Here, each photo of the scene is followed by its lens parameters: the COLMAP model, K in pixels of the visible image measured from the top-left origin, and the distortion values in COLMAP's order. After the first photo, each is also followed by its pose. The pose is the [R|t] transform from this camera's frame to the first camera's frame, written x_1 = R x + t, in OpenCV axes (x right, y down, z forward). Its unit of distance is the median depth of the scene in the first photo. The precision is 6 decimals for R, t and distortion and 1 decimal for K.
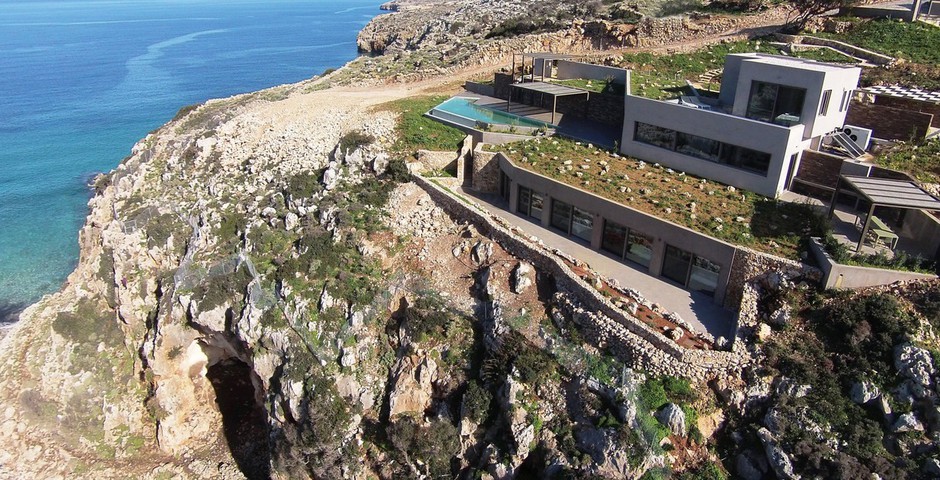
lens RADIAL K [[577.7, 0, 450.1], [0, 577.7, 240.7], [0, 0, 1]] dist [-0.154094, 0.060653]
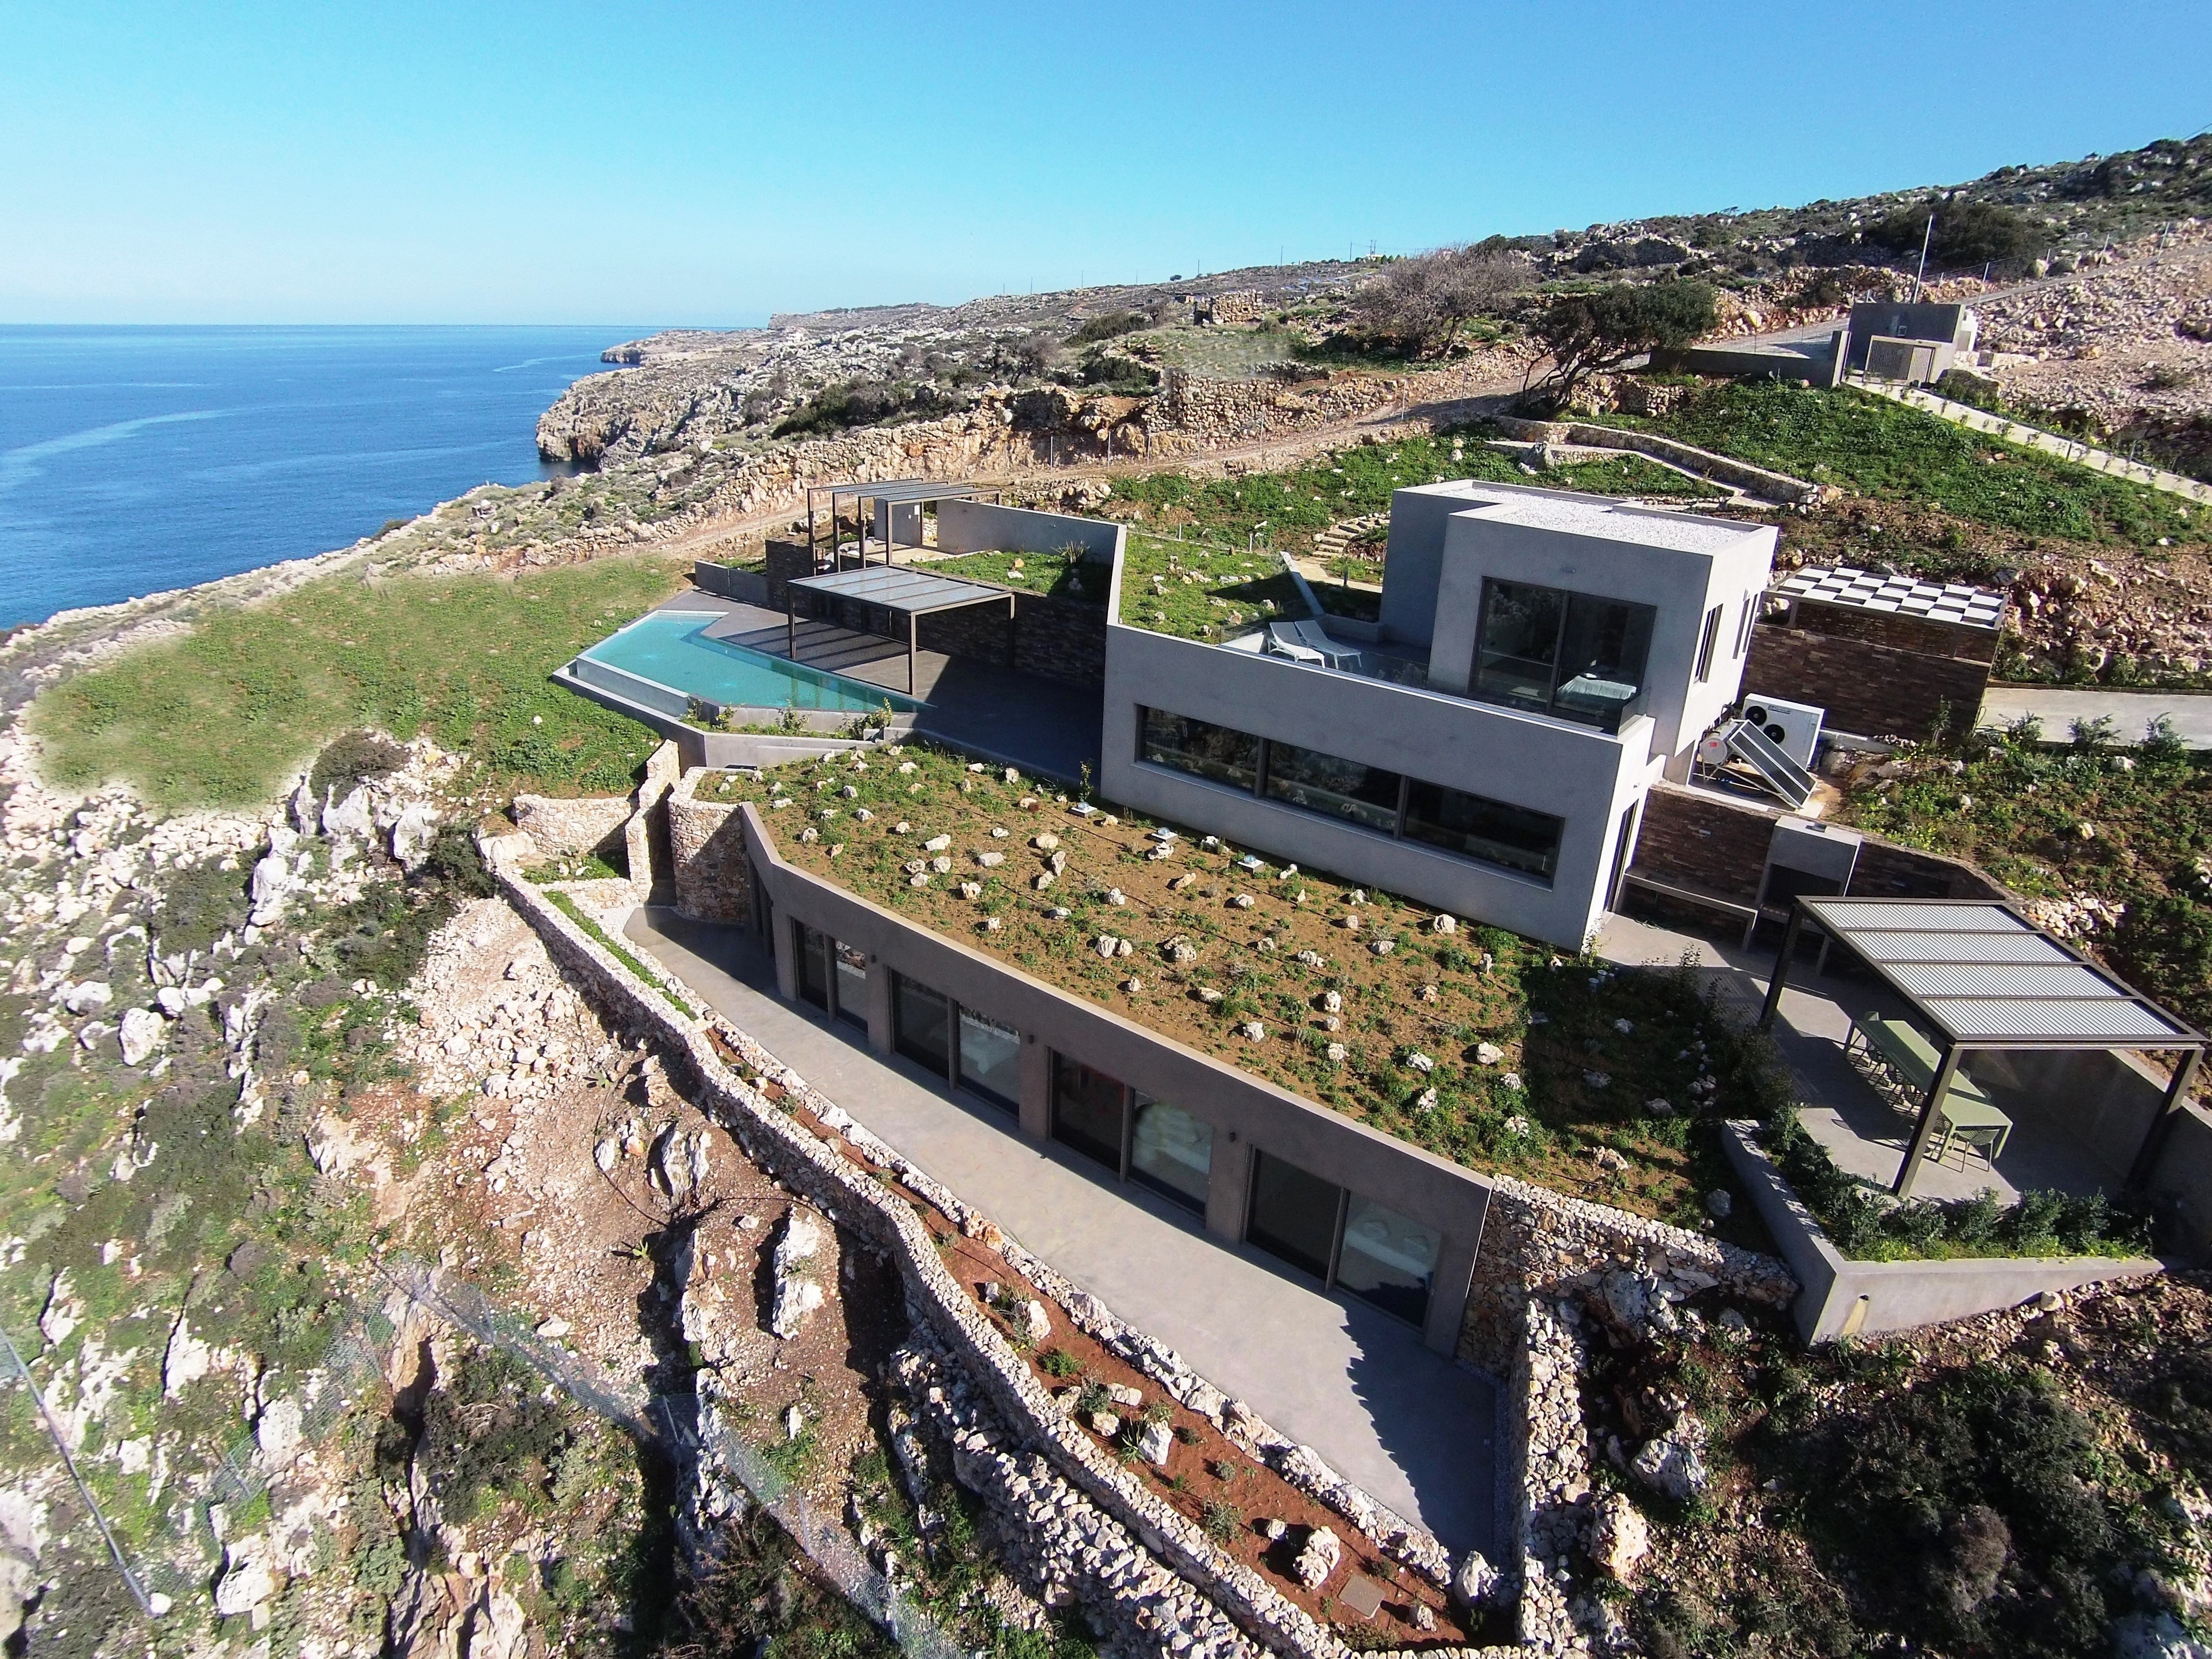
lens RADIAL K [[1221.0, 0, 1104.8], [0, 1221.0, 794.1], [0, 0, 1]] dist [-0.142114, 0.045928]
pose [[0.968470, -0.068920, 0.239407, 0.134779], [0.078680, 0.996404, -0.031440, -0.135267], [-0.236379, 0.049285, 0.970410, 0.318923]]
